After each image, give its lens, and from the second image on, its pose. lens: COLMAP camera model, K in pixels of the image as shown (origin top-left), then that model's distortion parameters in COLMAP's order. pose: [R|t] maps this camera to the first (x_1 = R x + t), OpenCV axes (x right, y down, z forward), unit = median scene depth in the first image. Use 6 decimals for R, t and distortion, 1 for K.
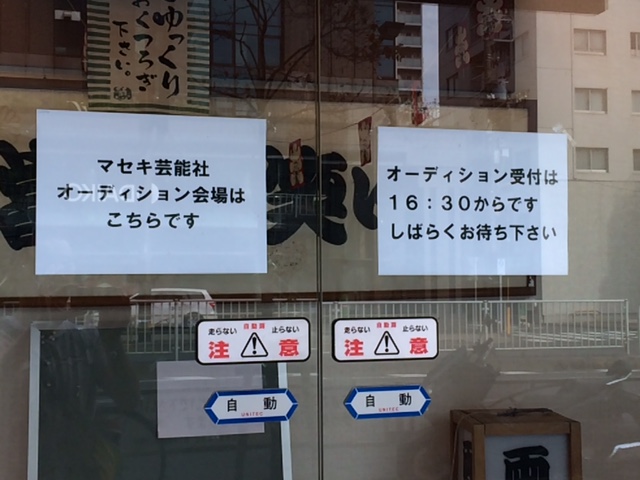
lens RADIAL K [[904.7, 0, 320.0], [0, 904.7, 240.0], [0, 0, 1]] dist [0.116067, 0.004515]
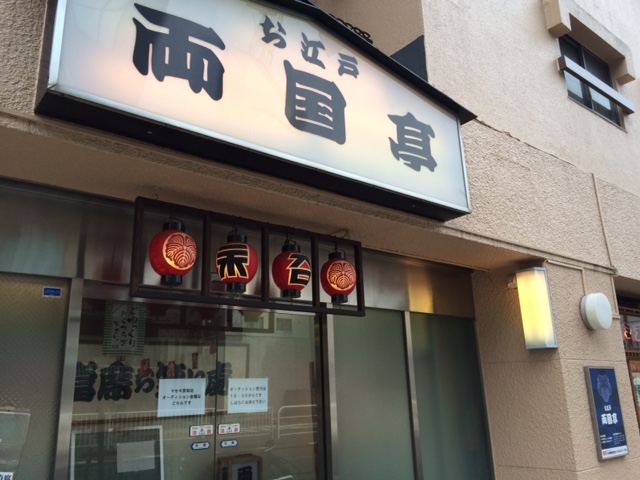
lens RADIAL K [[542.4, 0, 320.0], [0, 542.4, 240.0], [0, 0, 1]] dist [0.005900, 0.004337]
pose [[0.917154, 0.086955, 0.388930, -0.608884], [0.006141, 0.972707, -0.231954, -0.162563], [-0.398485, 0.215126, 0.891589, -1.675289]]
